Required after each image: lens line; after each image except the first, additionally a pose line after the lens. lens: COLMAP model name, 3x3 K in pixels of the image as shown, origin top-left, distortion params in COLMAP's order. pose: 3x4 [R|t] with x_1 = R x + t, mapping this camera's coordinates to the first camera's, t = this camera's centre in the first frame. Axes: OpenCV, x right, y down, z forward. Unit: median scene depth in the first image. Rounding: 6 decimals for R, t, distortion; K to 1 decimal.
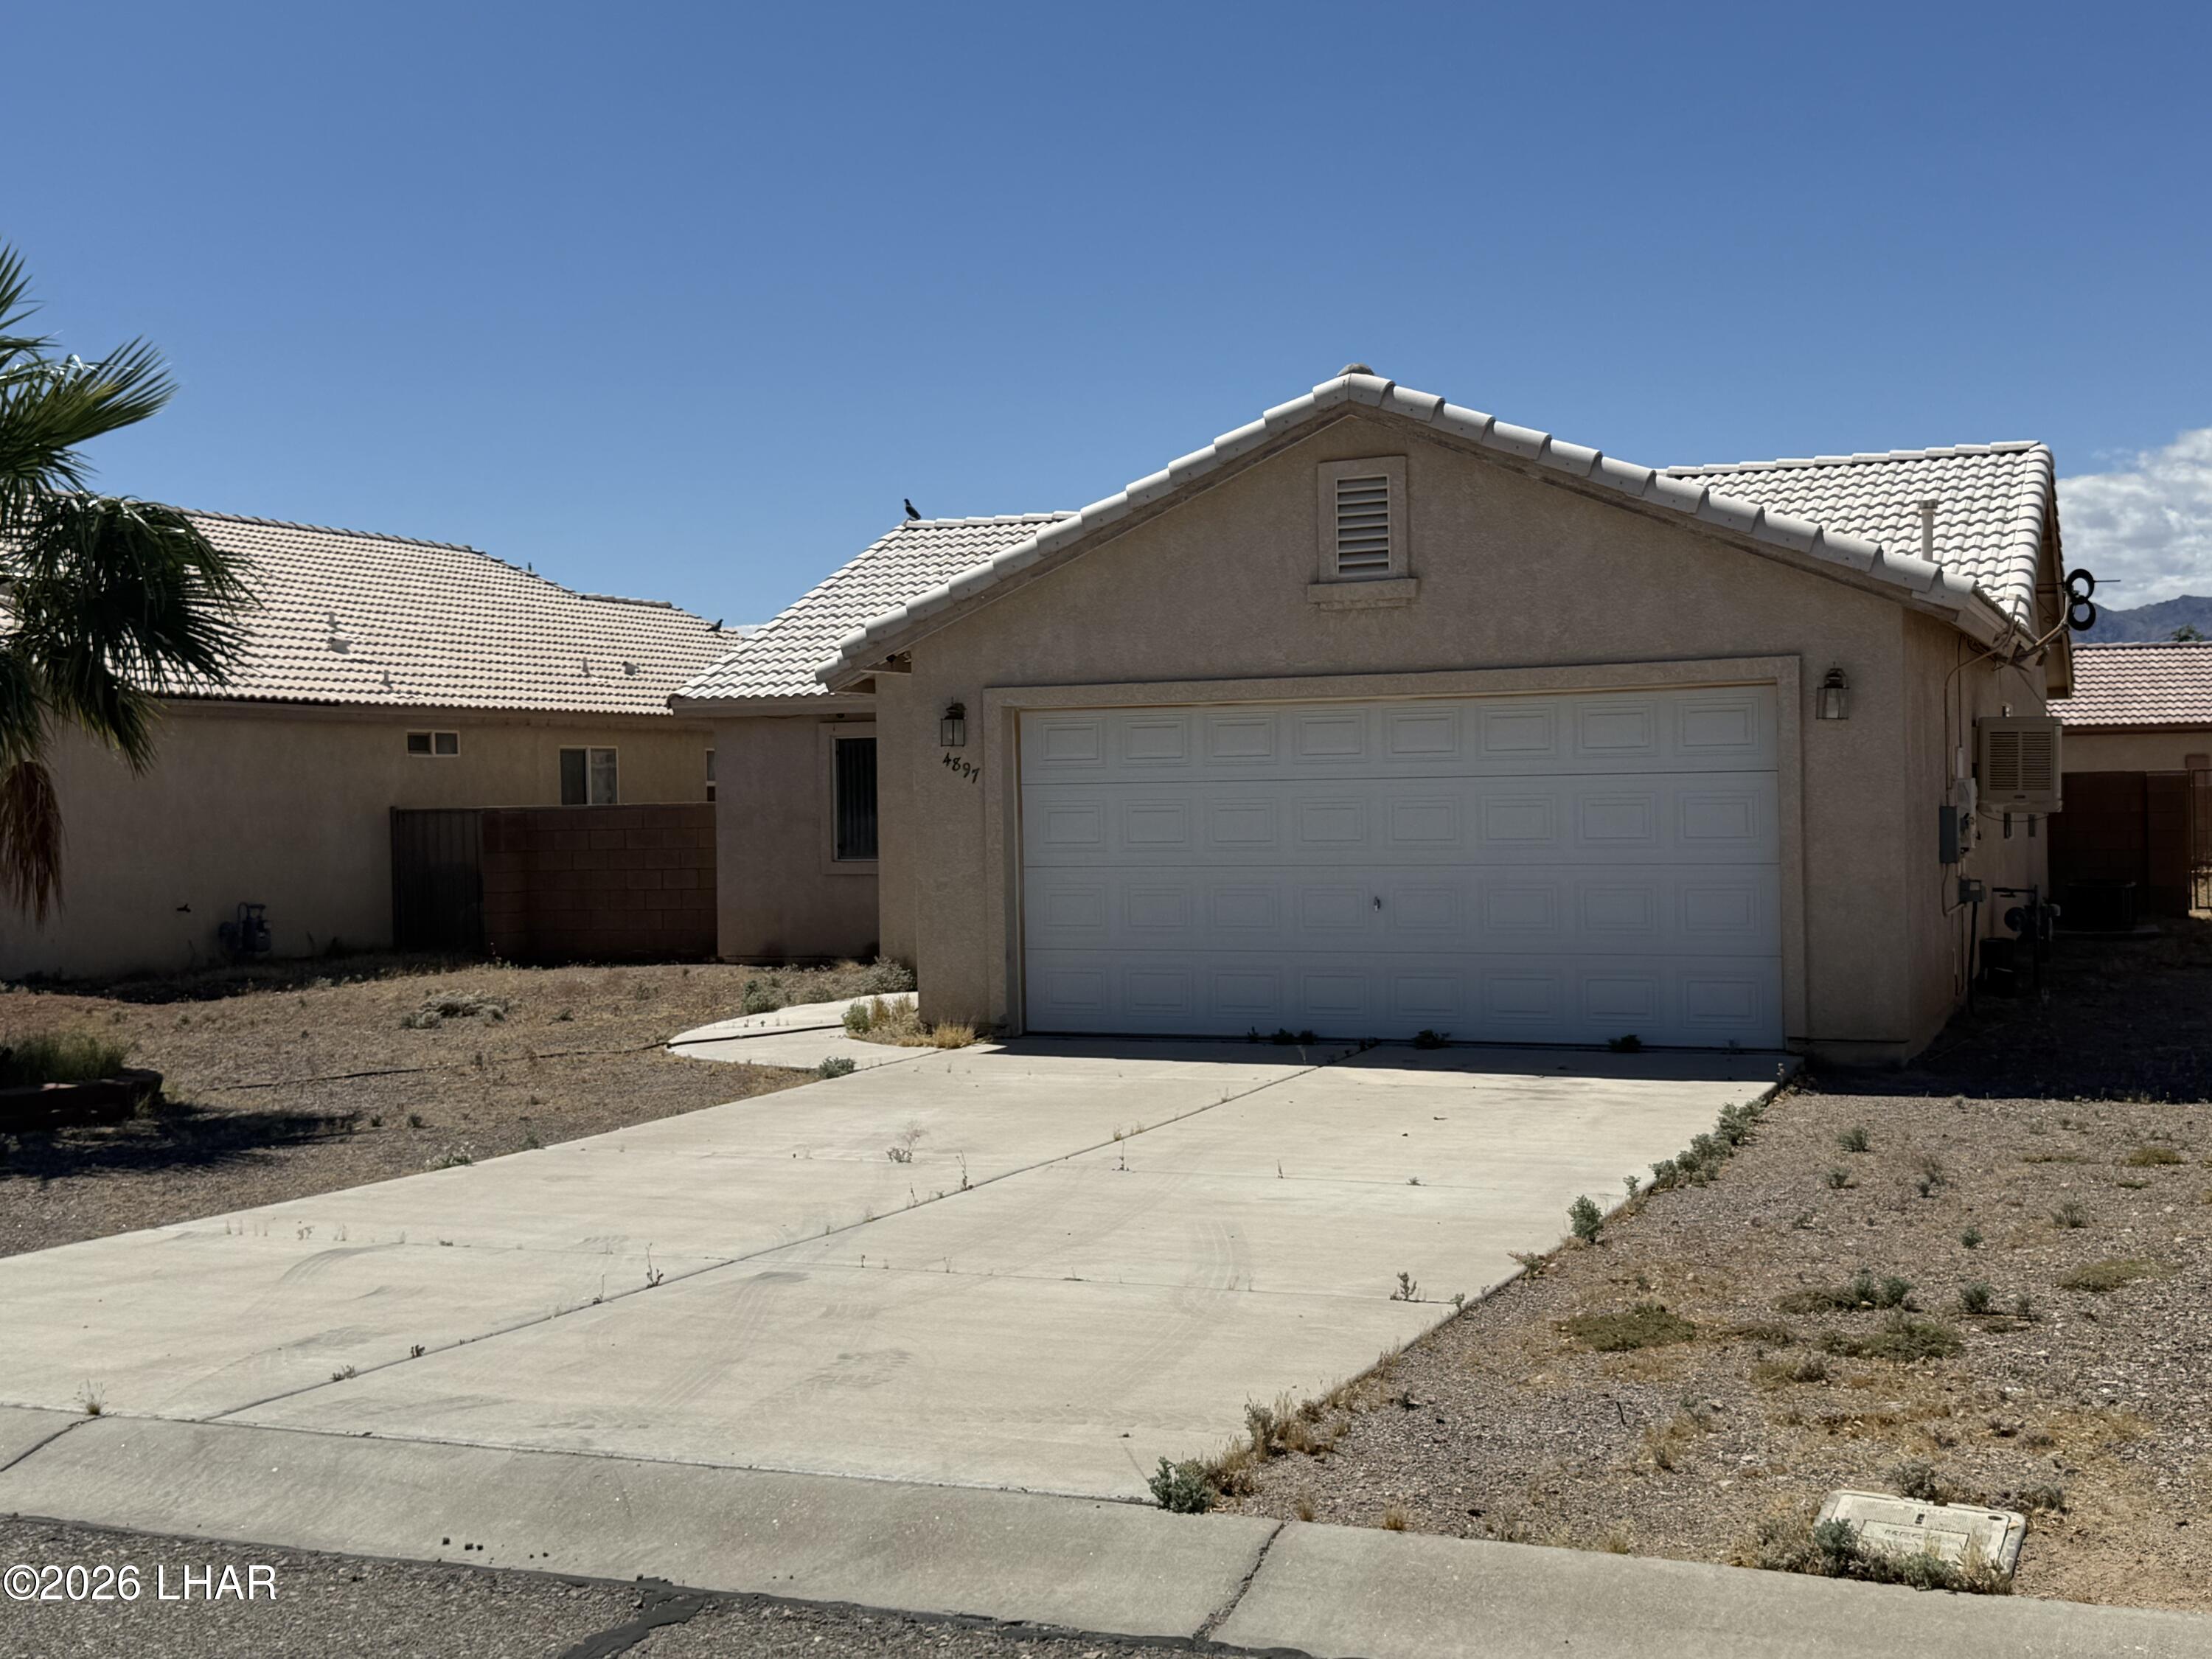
lens RADIAL K [[2587.8, 0, 1106.0], [0, 2587.8, 829.5], [0, 0, 1]] dist [0.225000, -0.702151]
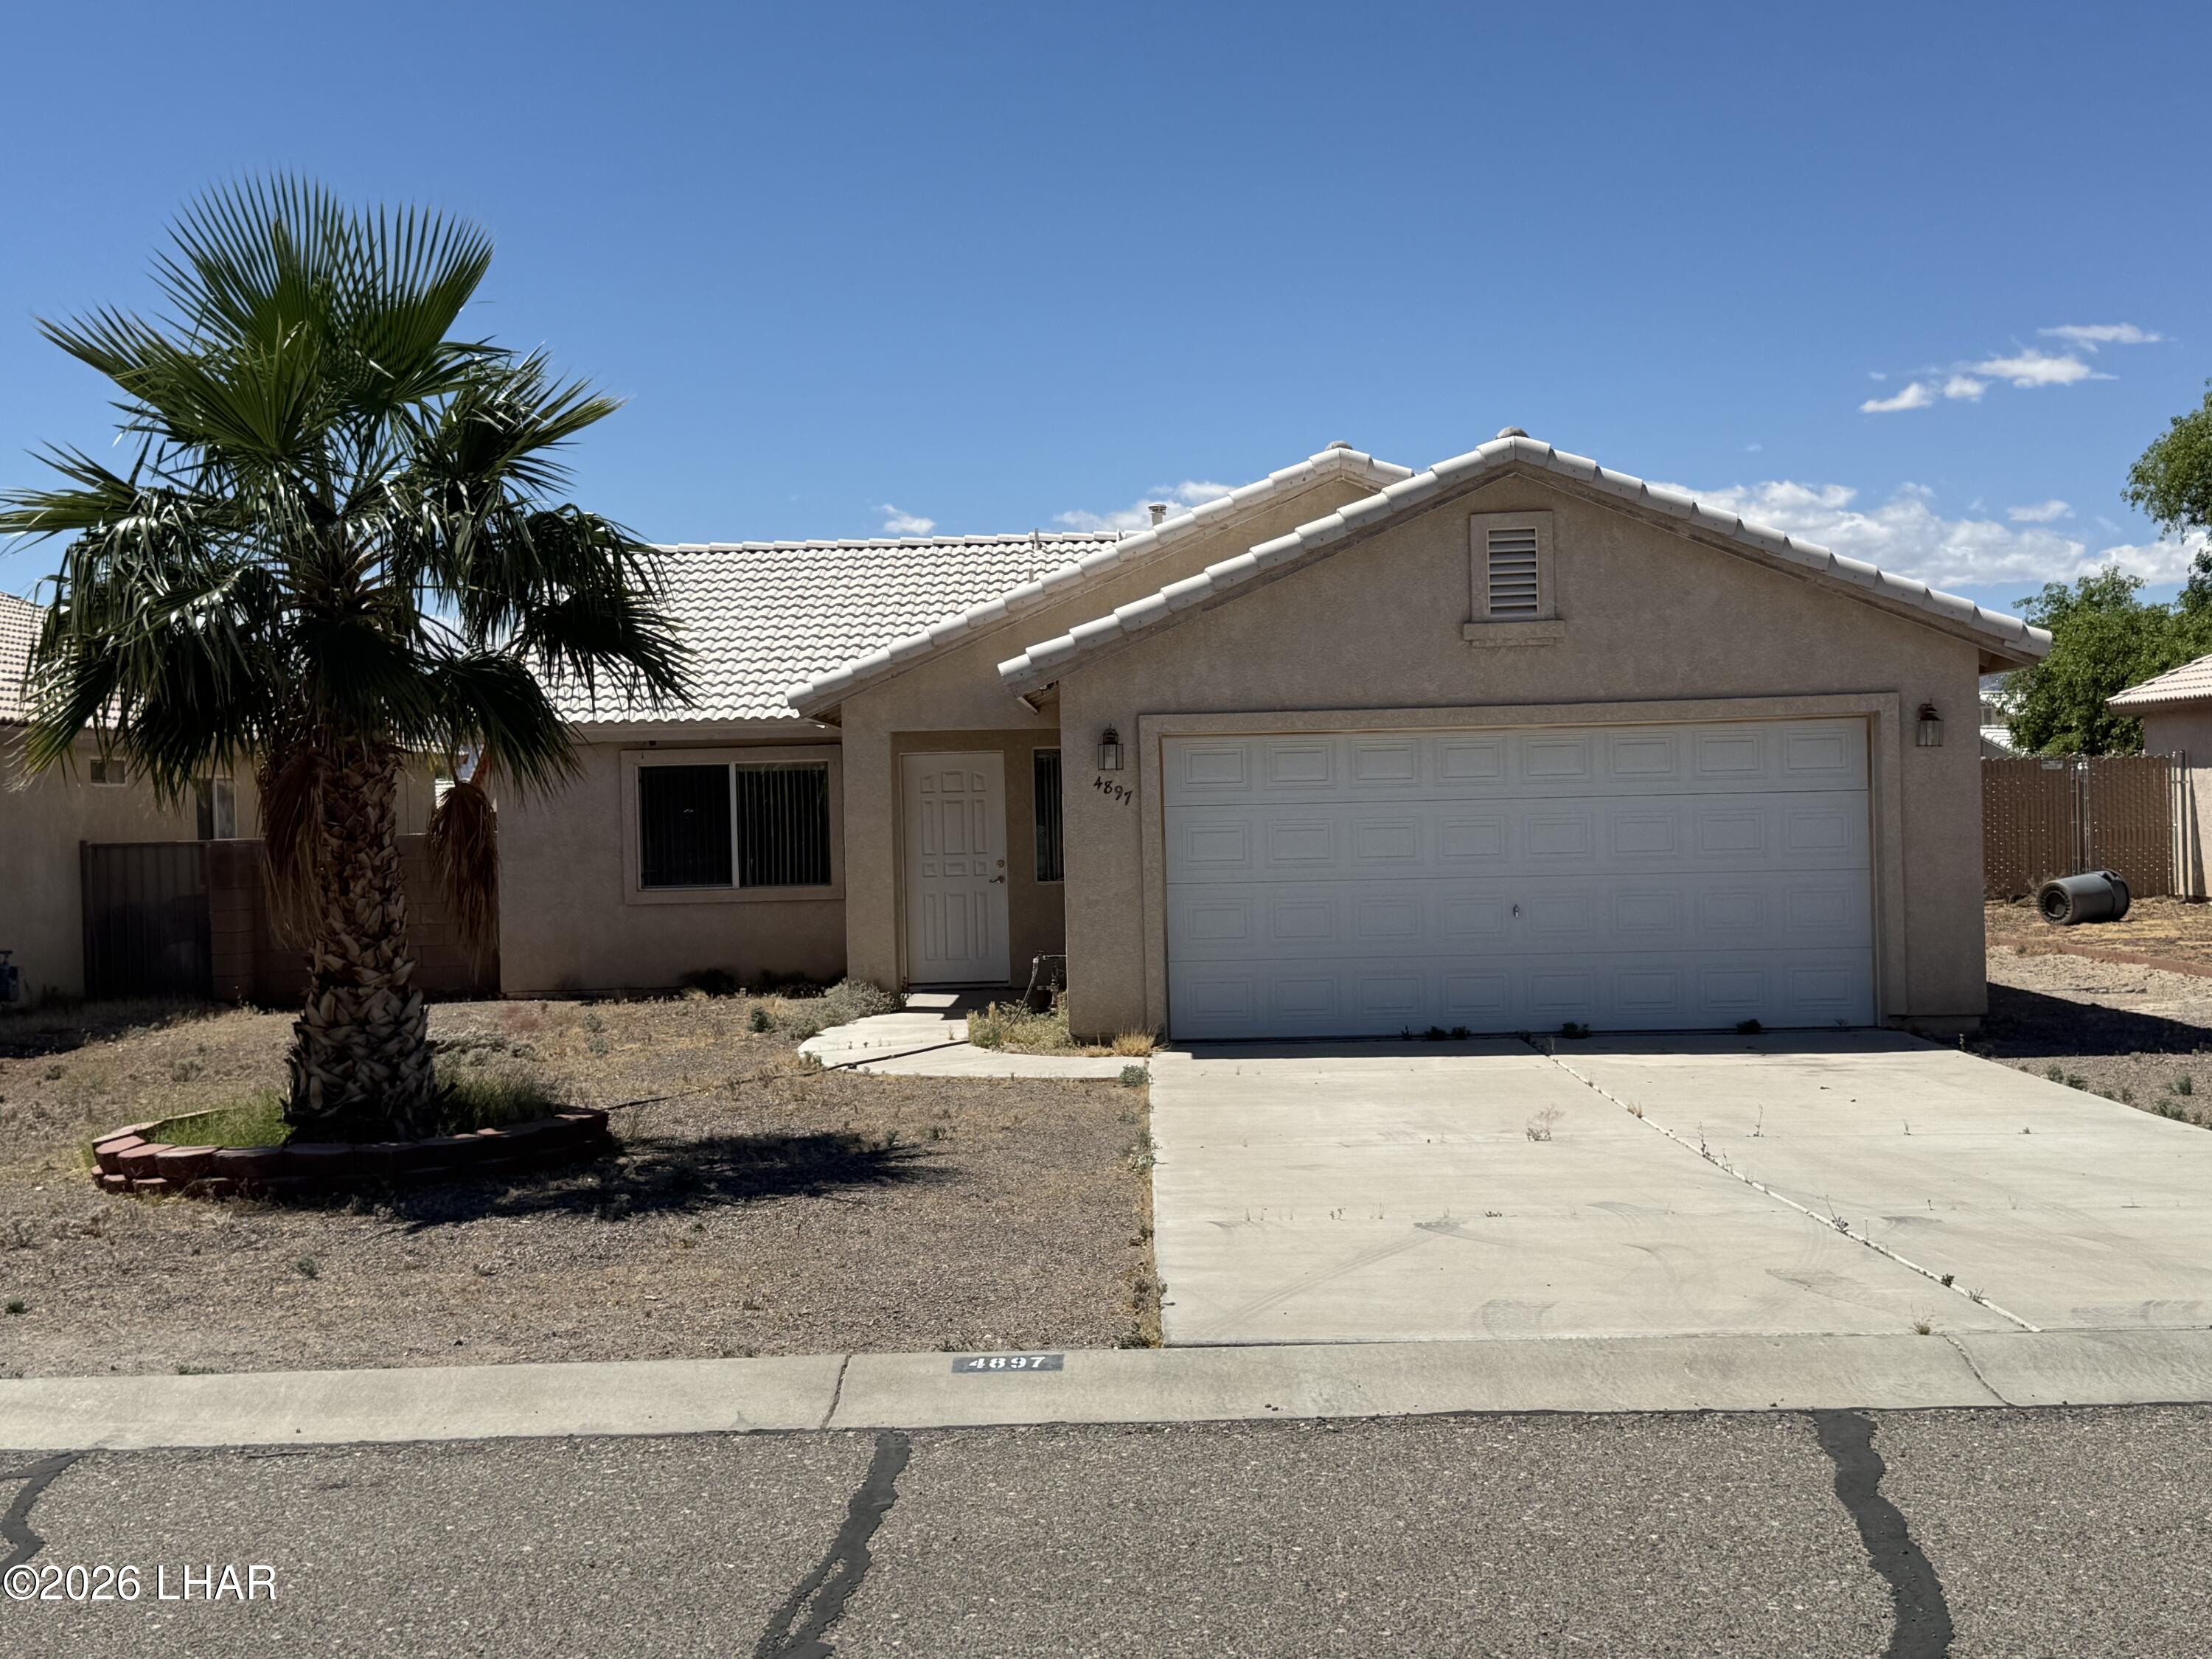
lens RADIAL K [[2587.8, 0, 1106.0], [0, 2587.8, 829.5], [0, 0, 1]] dist [0.225000, -0.702151]
pose [[0.929347, -0.007462, 0.369132, -0.479381], [0.012886, 0.999842, -0.012231, 0.005093], [-0.368982, 0.016124, 0.929297, 0.027279]]
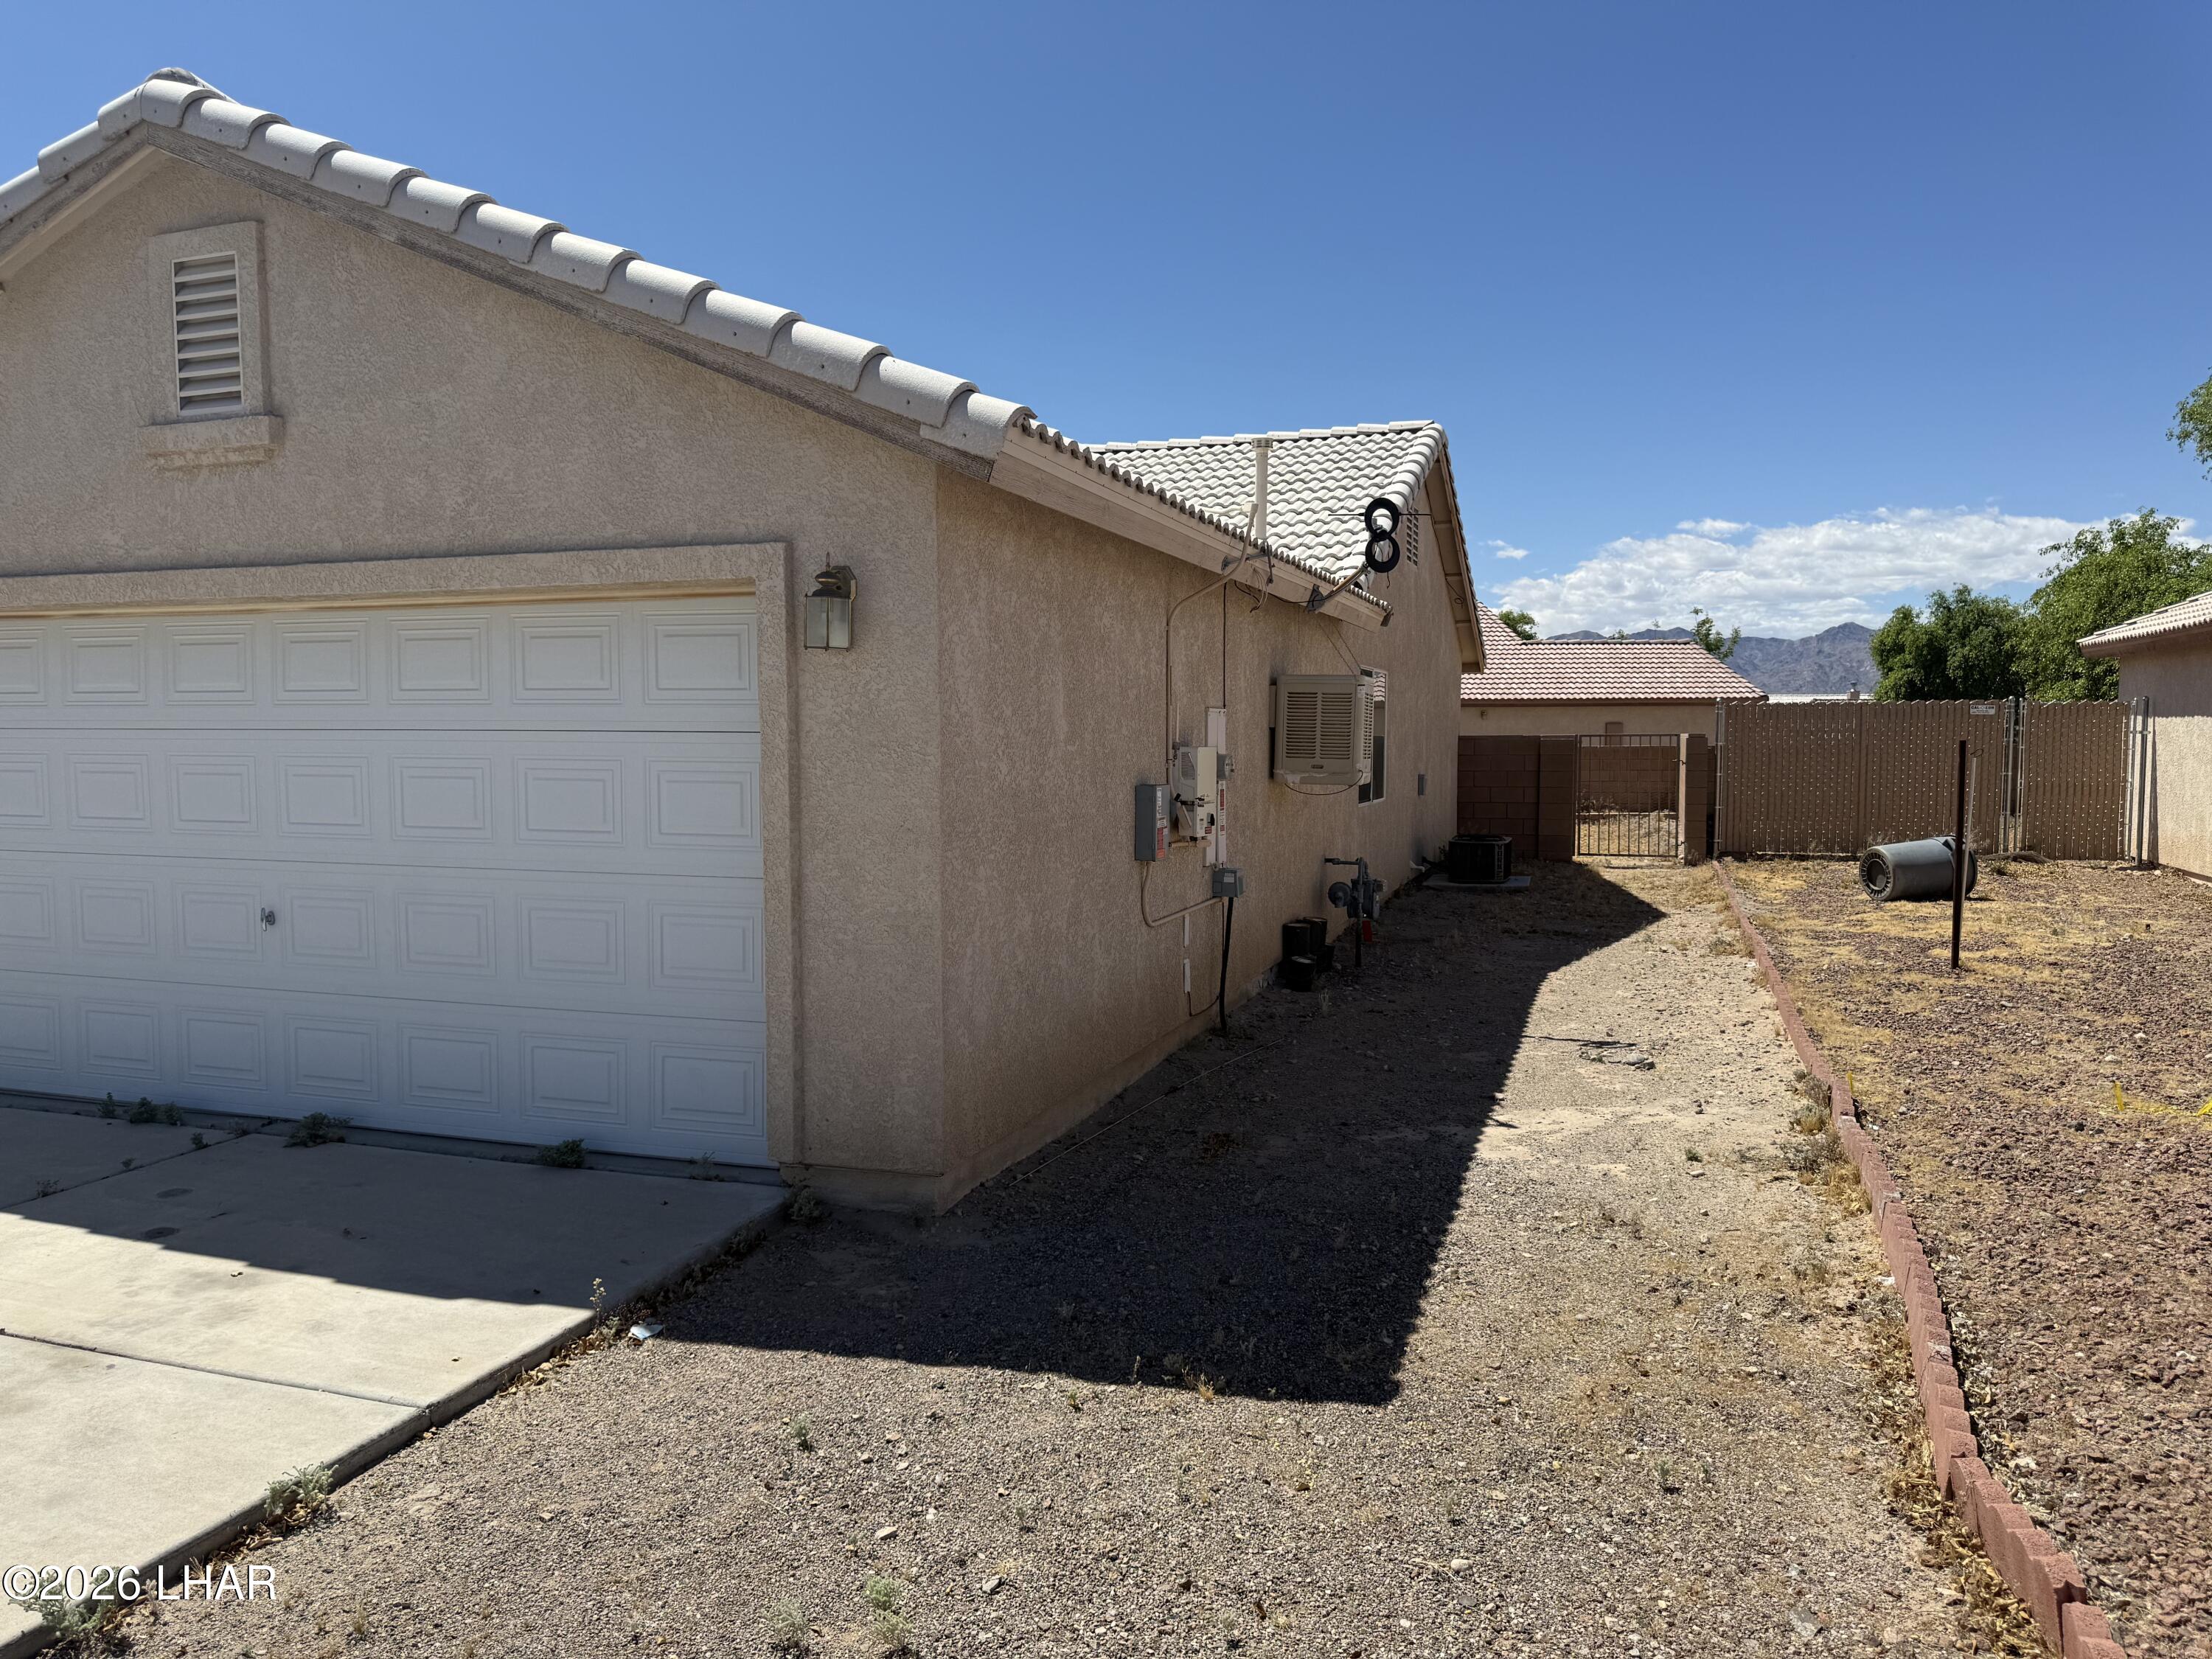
lens RADIAL K [[1537.1, 0, 1101.4], [0, 1537.1, 856.6], [0, 0, 1]] dist [0.080173, -0.106963]
pose [[0.998331, 0.015283, 0.055697, 0.300900], [-0.018877, 0.997733, 0.064590, -0.017362], [-0.054584, -0.065533, 0.996356, 0.599623]]
